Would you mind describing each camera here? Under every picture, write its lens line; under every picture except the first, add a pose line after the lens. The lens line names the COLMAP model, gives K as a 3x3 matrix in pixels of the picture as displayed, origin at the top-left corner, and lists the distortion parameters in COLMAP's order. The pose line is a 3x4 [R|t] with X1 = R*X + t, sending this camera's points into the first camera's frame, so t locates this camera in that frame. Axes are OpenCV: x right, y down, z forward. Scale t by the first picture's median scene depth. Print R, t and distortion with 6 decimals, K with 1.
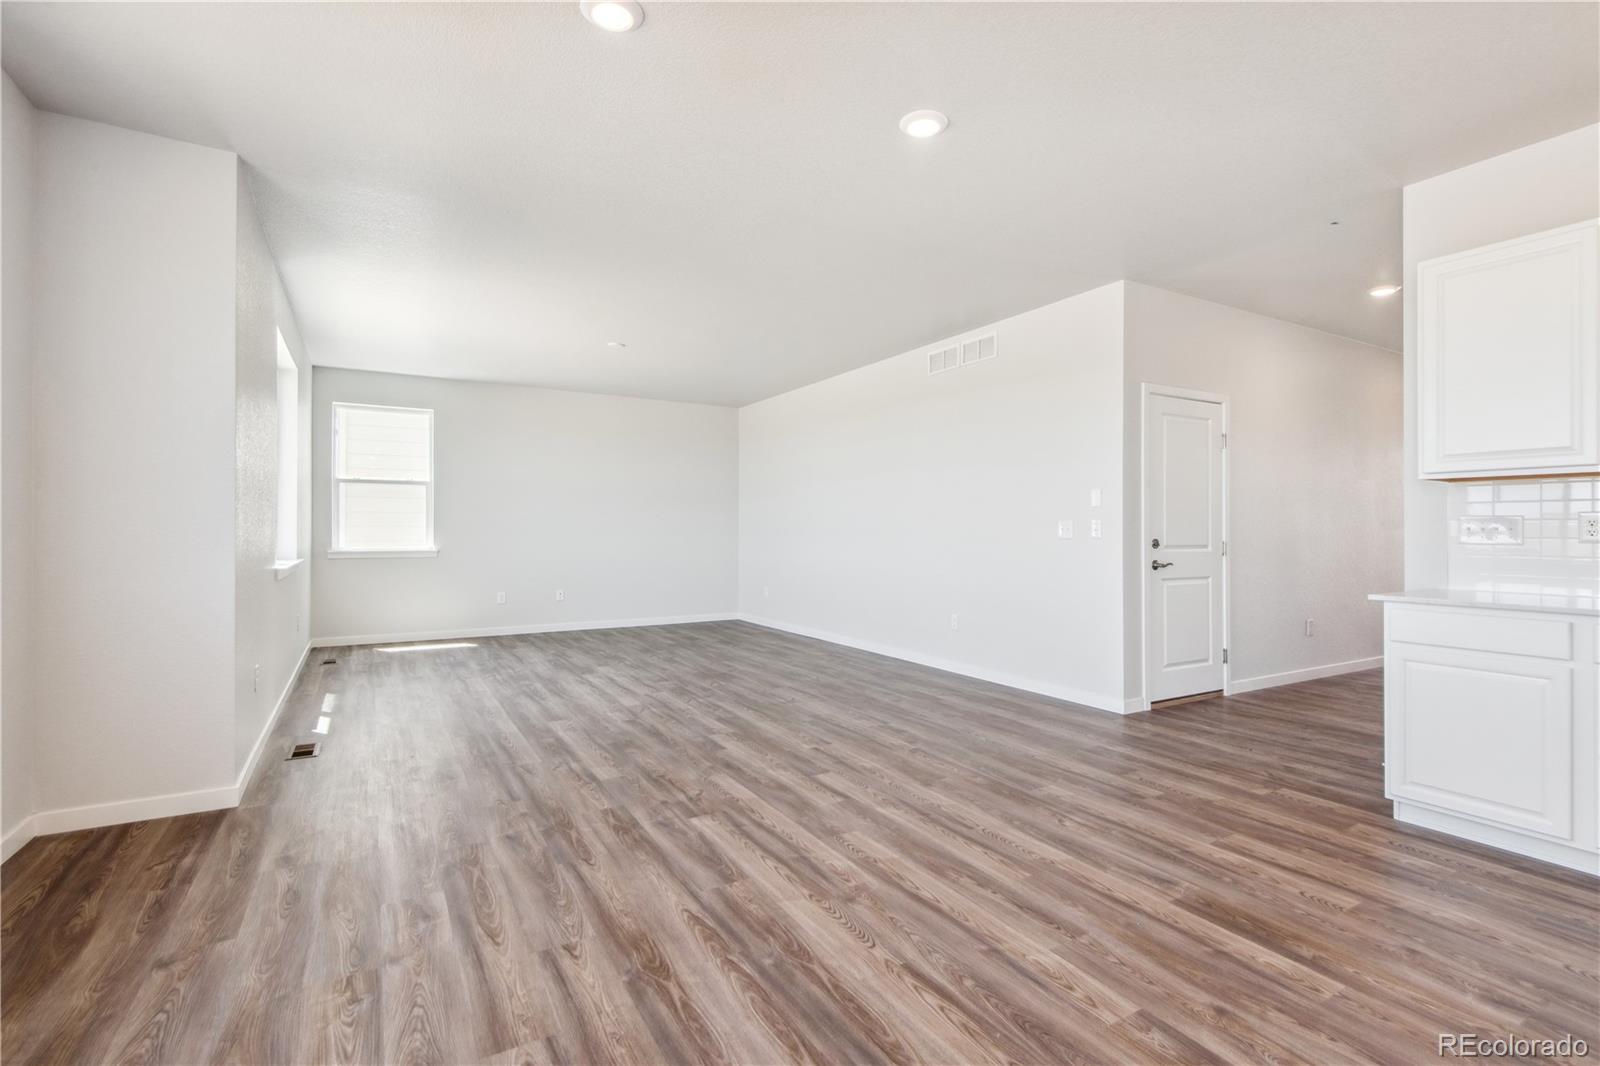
lens RADIAL K [[747.3, 0, 807.6], [0, 747.3, 526.8], [0, 0, 1]] dist [0.015376, -0.005278]
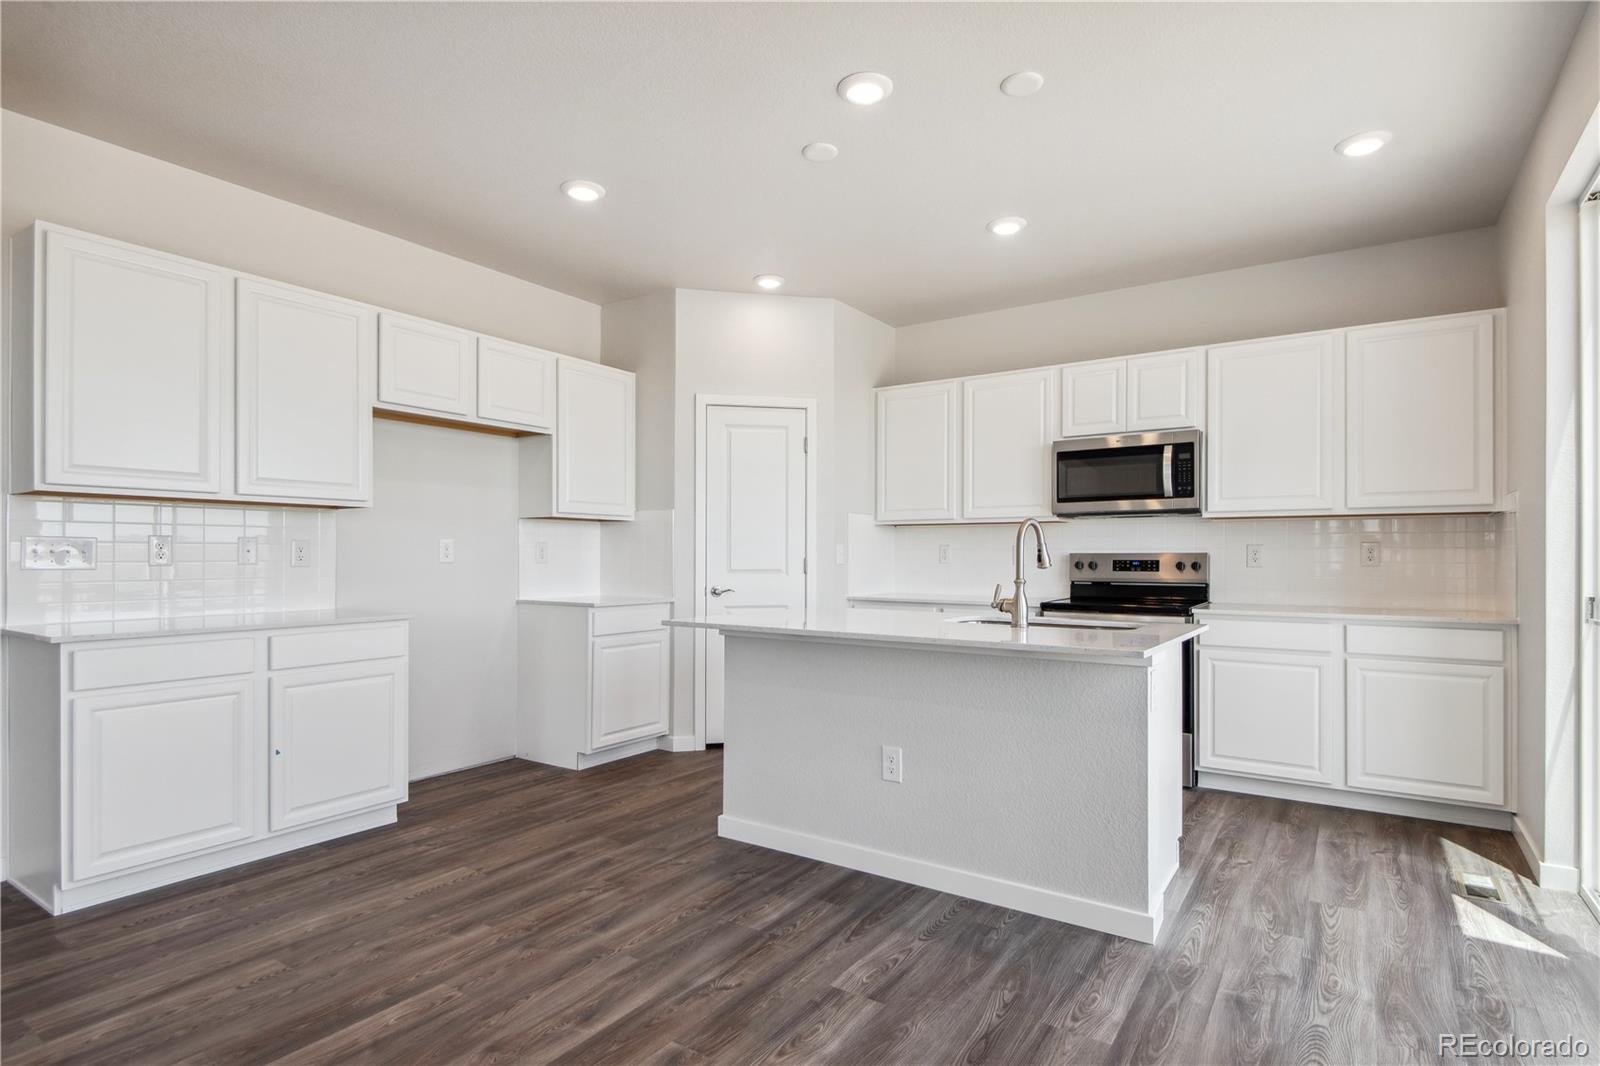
lens RADIAL K [[836.7, 0, 807.7], [0, 836.7, 538.0], [0, 0, 1]] dist [0.026185, -0.001998]
pose [[-0.432933, 0.010668, 0.901363, -0.411926], [-0.011845, 0.999776, -0.017522, -0.006865], [-0.901348, -0.018262, -0.432710, 0.724178]]
